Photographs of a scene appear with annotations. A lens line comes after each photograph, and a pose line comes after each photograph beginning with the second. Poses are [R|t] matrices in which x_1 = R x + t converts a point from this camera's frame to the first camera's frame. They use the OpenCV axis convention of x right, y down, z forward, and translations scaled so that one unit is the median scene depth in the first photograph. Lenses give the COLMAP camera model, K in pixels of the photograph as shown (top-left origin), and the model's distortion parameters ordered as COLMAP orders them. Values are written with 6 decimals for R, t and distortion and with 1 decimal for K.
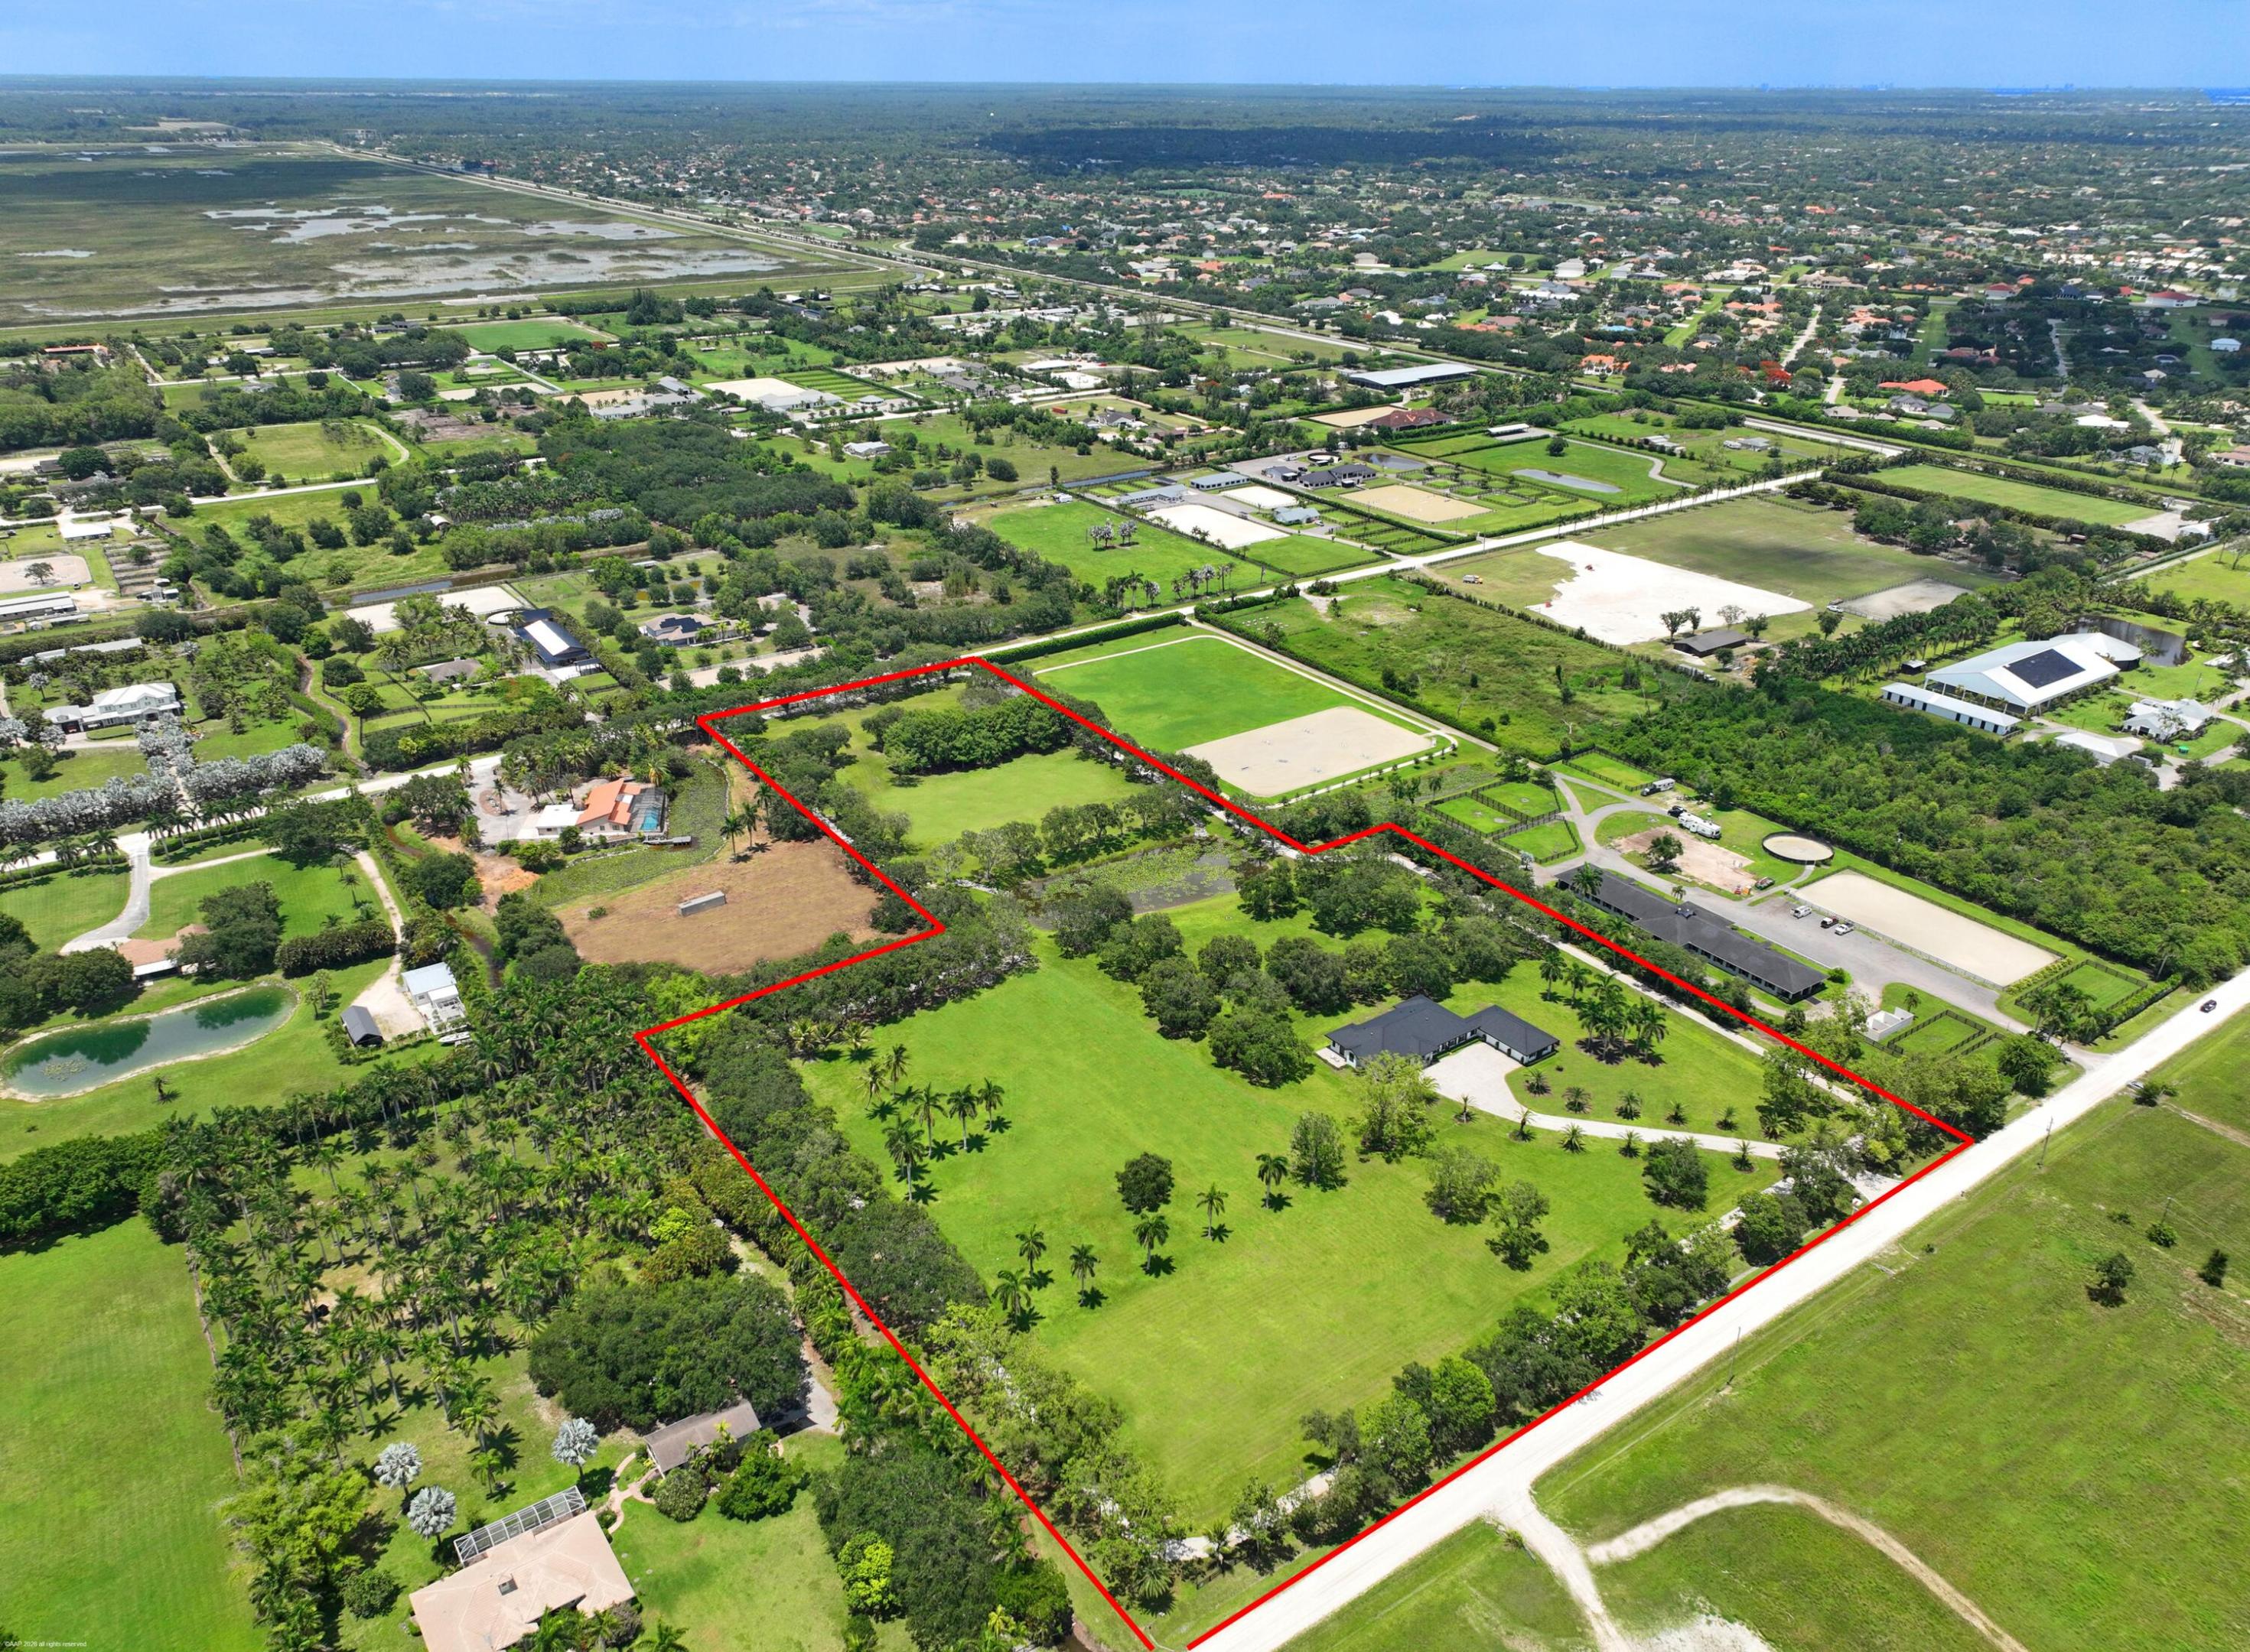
lens RADIAL K [[1641.9, 0, 1125.0], [0, 1641.9, 826.0], [0, 0, 1]] dist [0.002444, 0.004248]
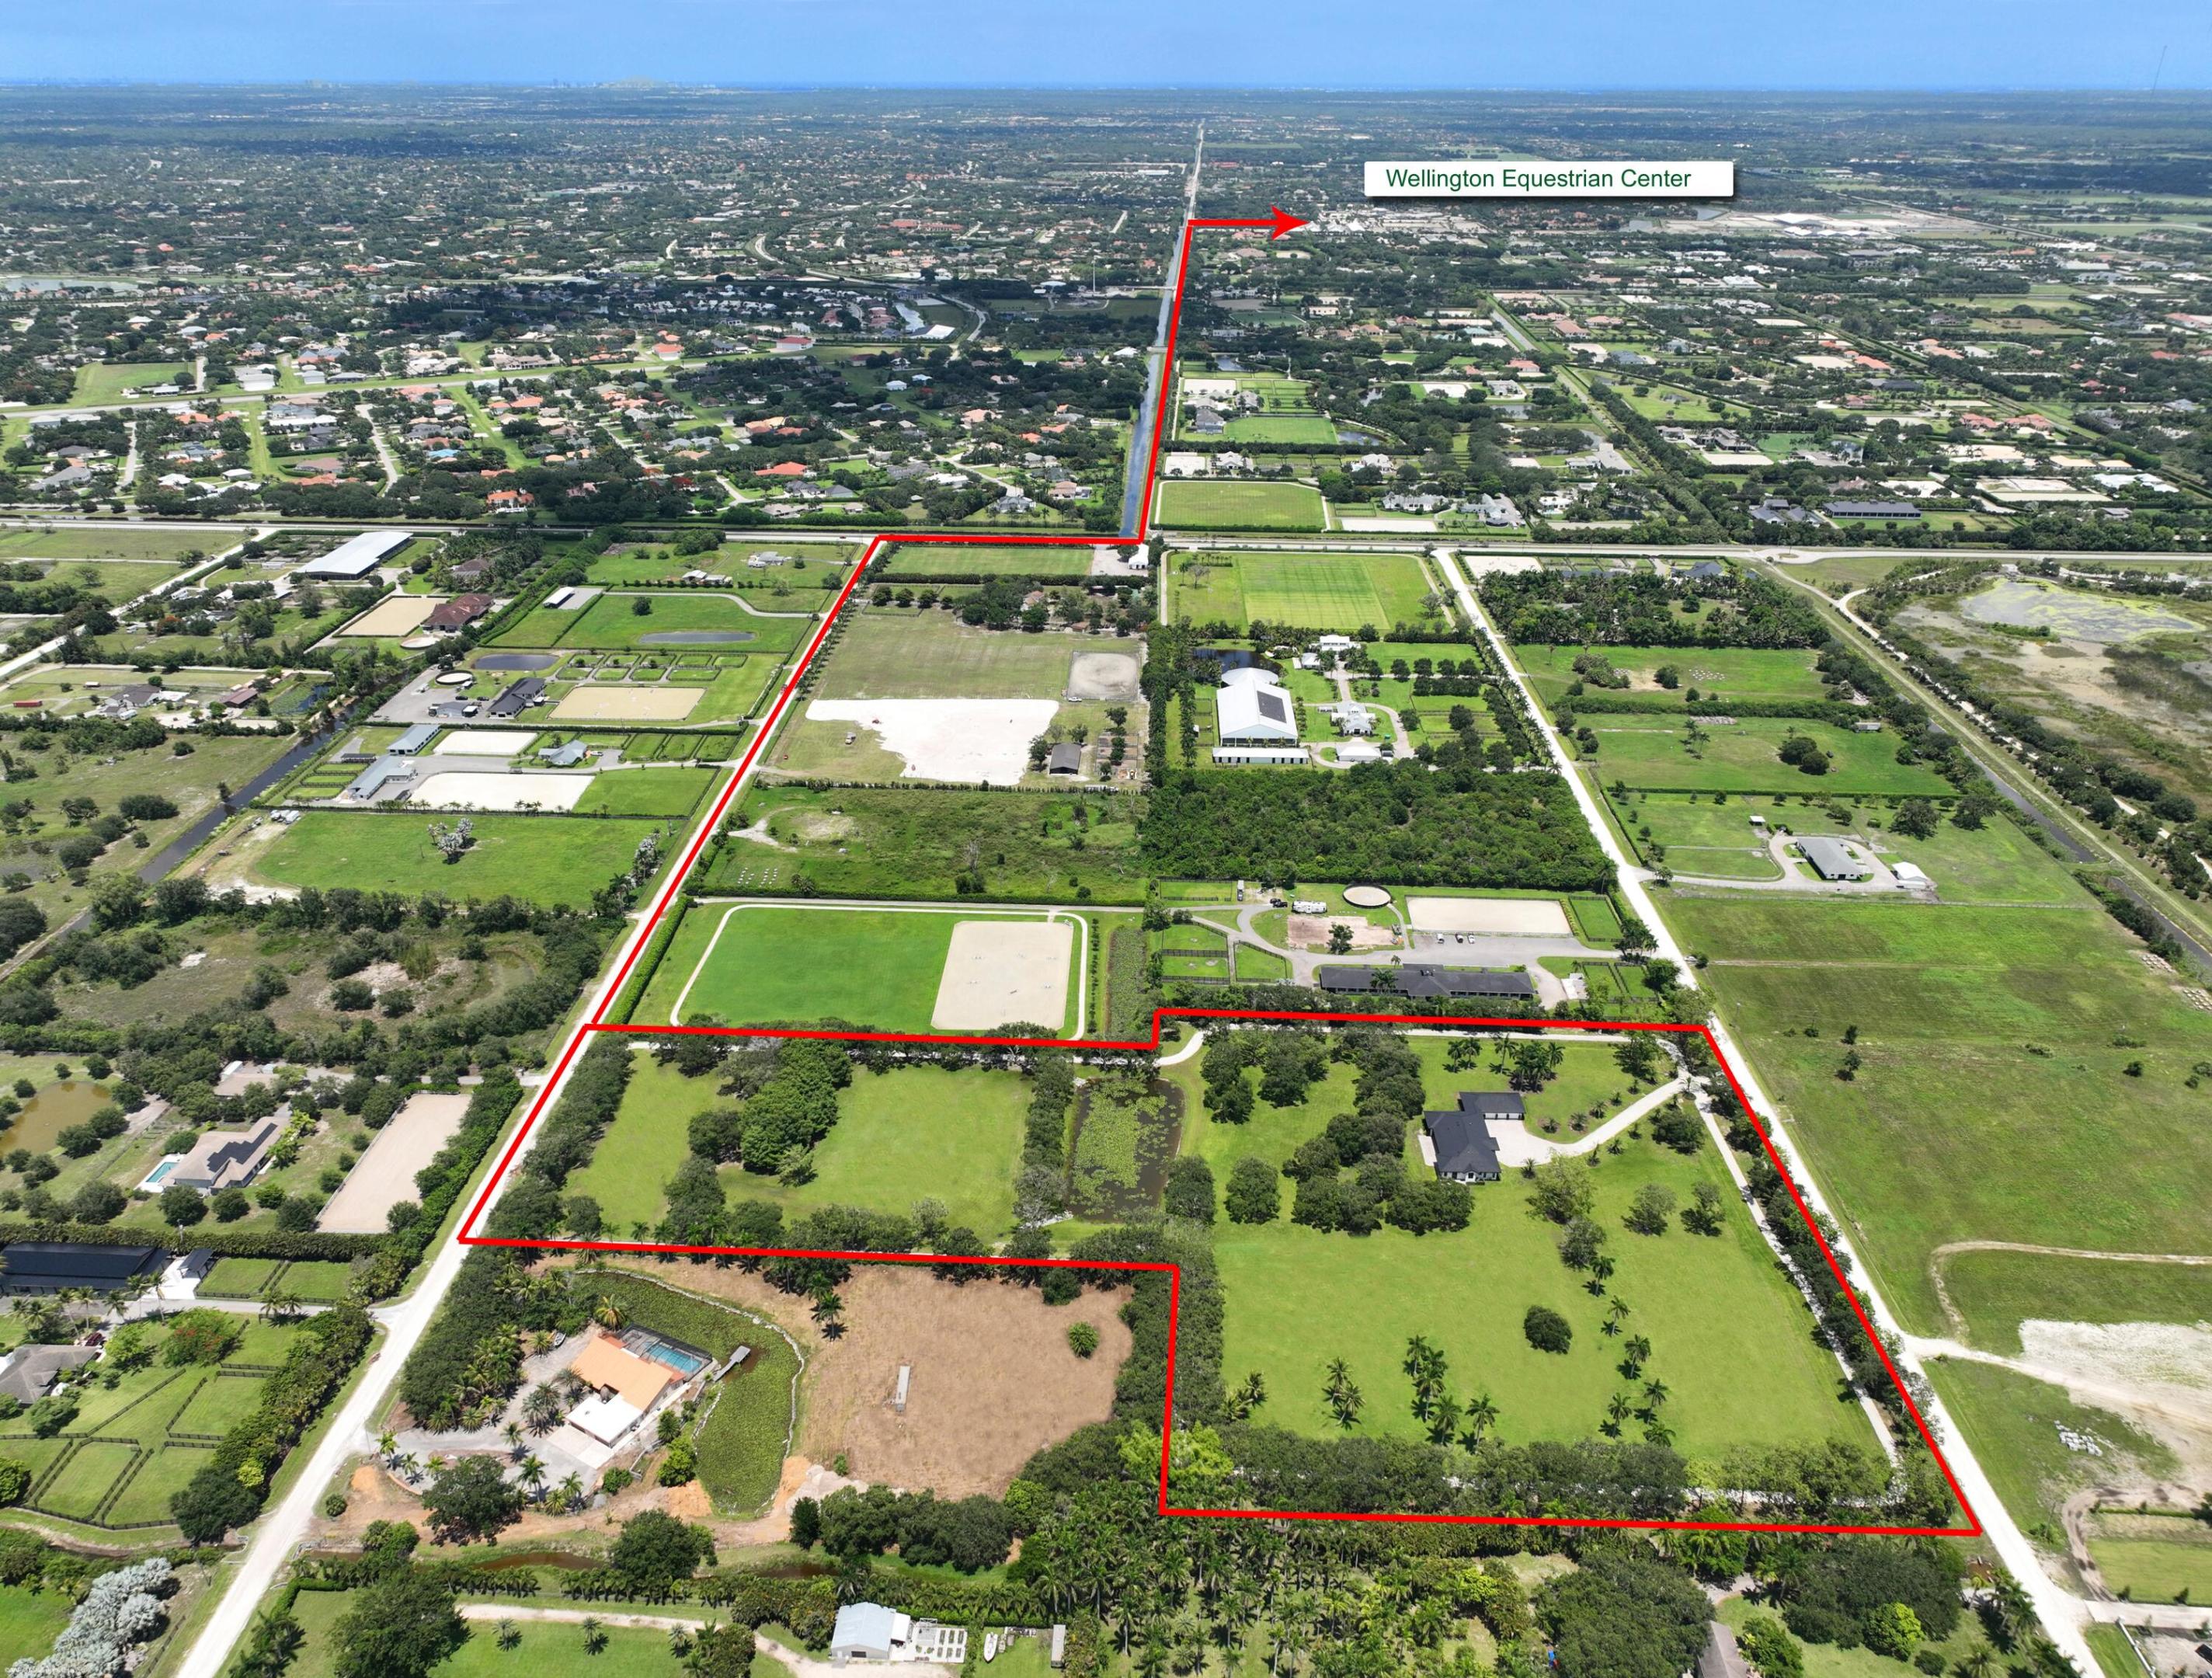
lens RADIAL K [[1591.3, 0, 1113.5], [0, 1591.3, 842.7], [0, 0, 1]] dist [0.004729, 0.006323]
pose [[0.606224, -0.353060, 0.712630, -0.546780], [0.334885, 0.926069, 0.173922, -0.273438], [-0.721349, 0.133213, 0.679640, 0.181751]]
